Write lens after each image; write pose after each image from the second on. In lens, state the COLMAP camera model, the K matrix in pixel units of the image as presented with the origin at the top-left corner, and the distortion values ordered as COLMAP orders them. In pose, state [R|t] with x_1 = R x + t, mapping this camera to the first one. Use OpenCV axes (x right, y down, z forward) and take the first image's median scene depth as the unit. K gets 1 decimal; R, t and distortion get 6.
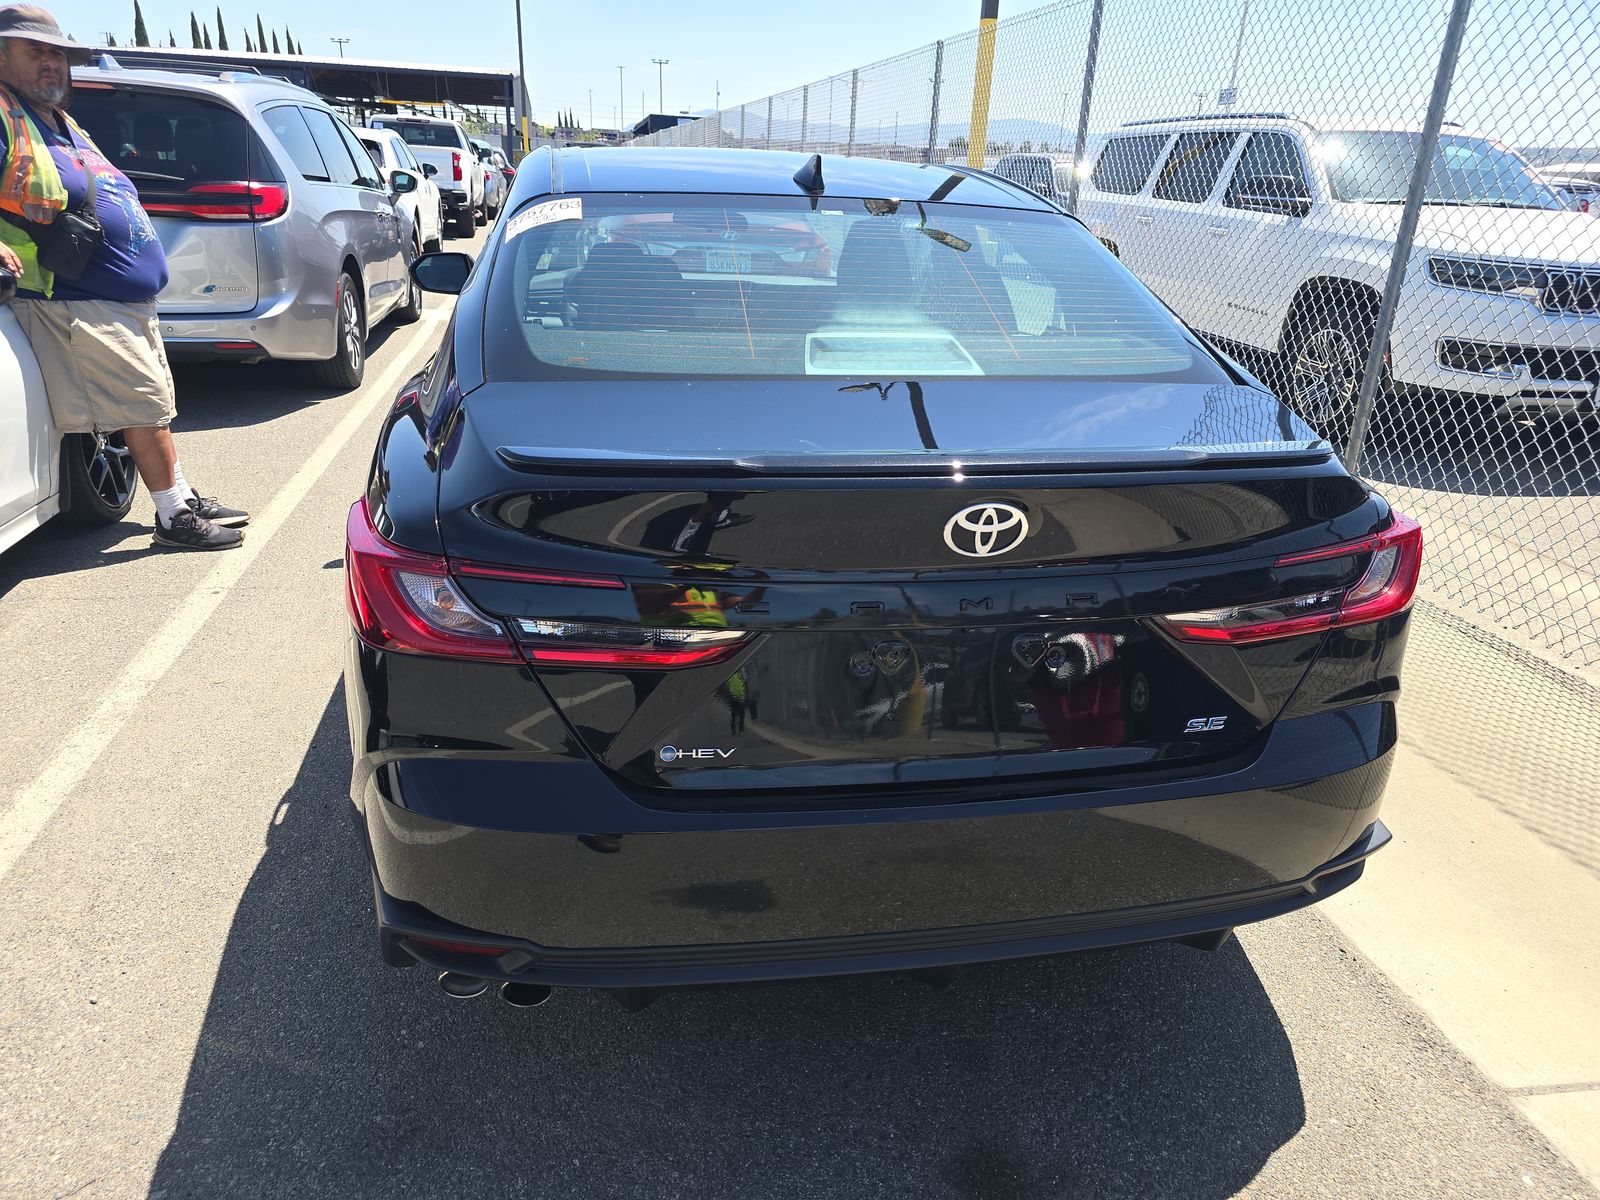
lens RADIAL K [[1086.1, 0, 812.0], [0, 1086.1, 600.9], [0, 0, 1]] dist [0.028290, -0.022986]
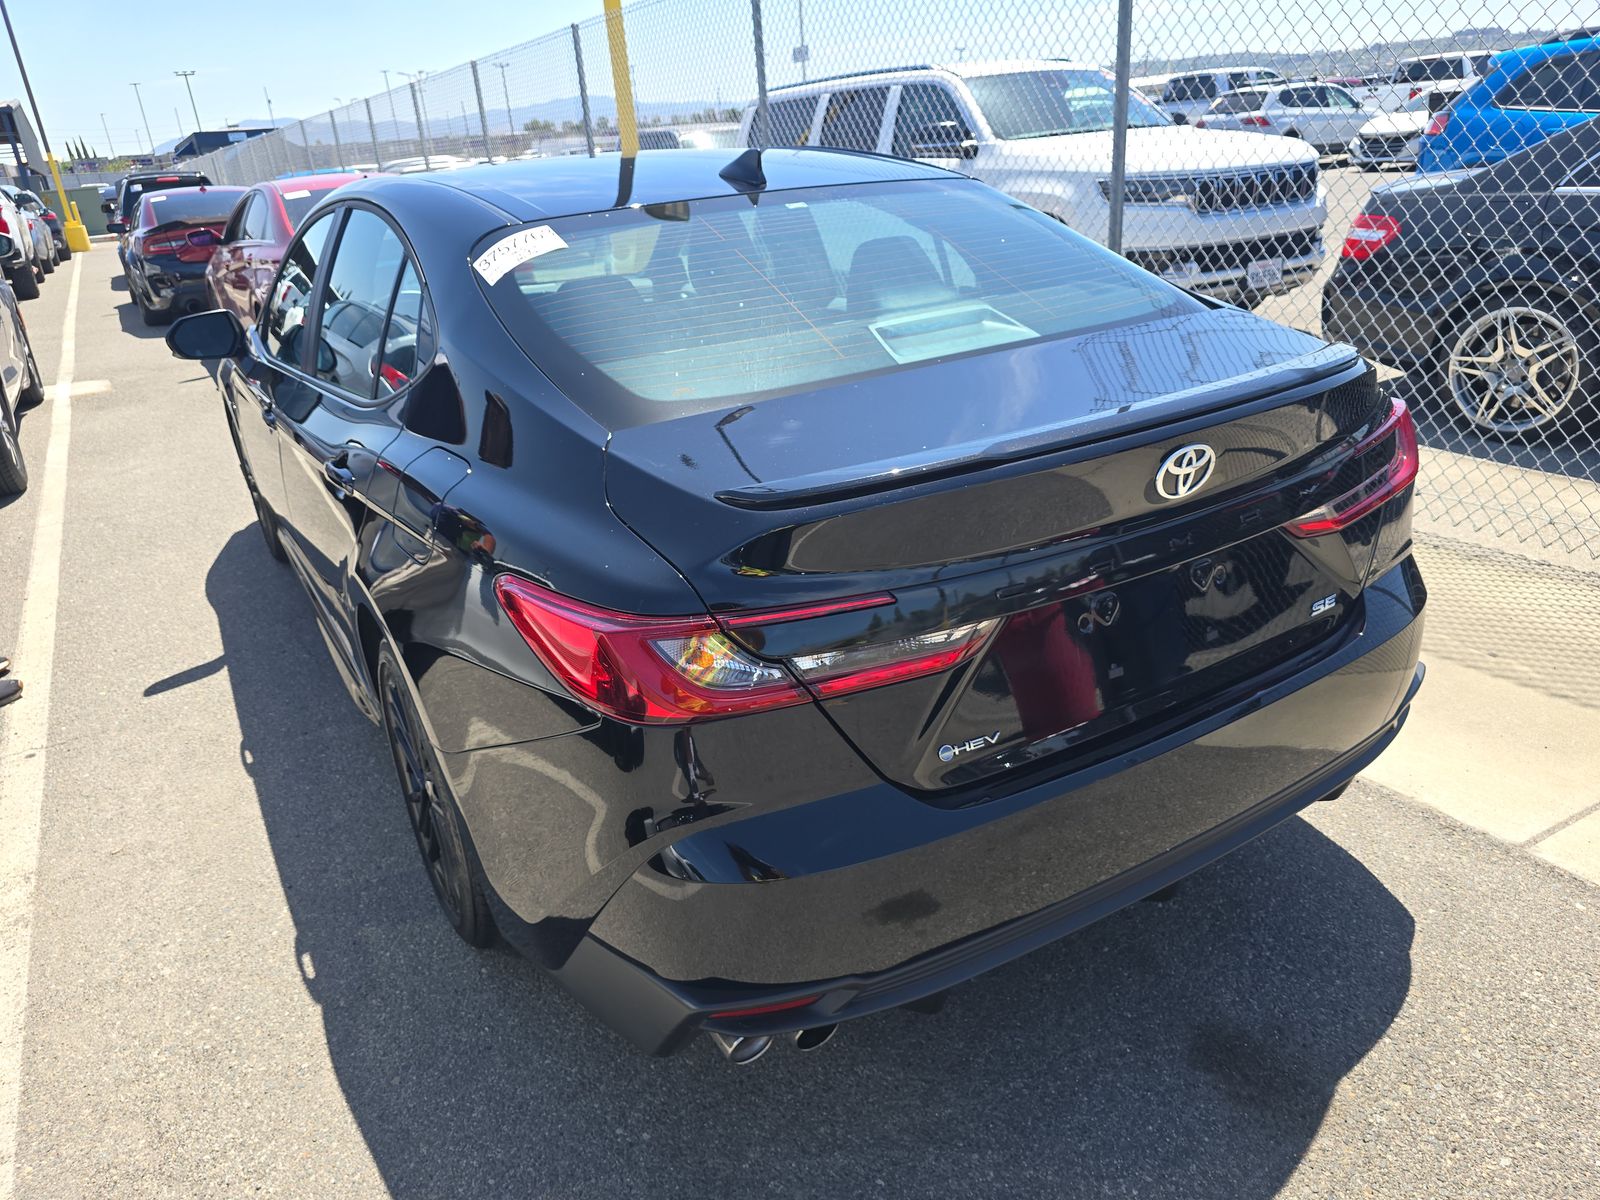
lens RADIAL K [[1086.1, 0, 805.4], [0, 1086.1, 604.7], [0, 0, 1]] dist [0.028290, -0.022986]
pose [[0.932936, -0.233313, 0.274220, -0.194657], [0.227553, 0.972317, 0.053101, -0.029945], [-0.279017, 0.012860, 0.960200, 0.026001]]
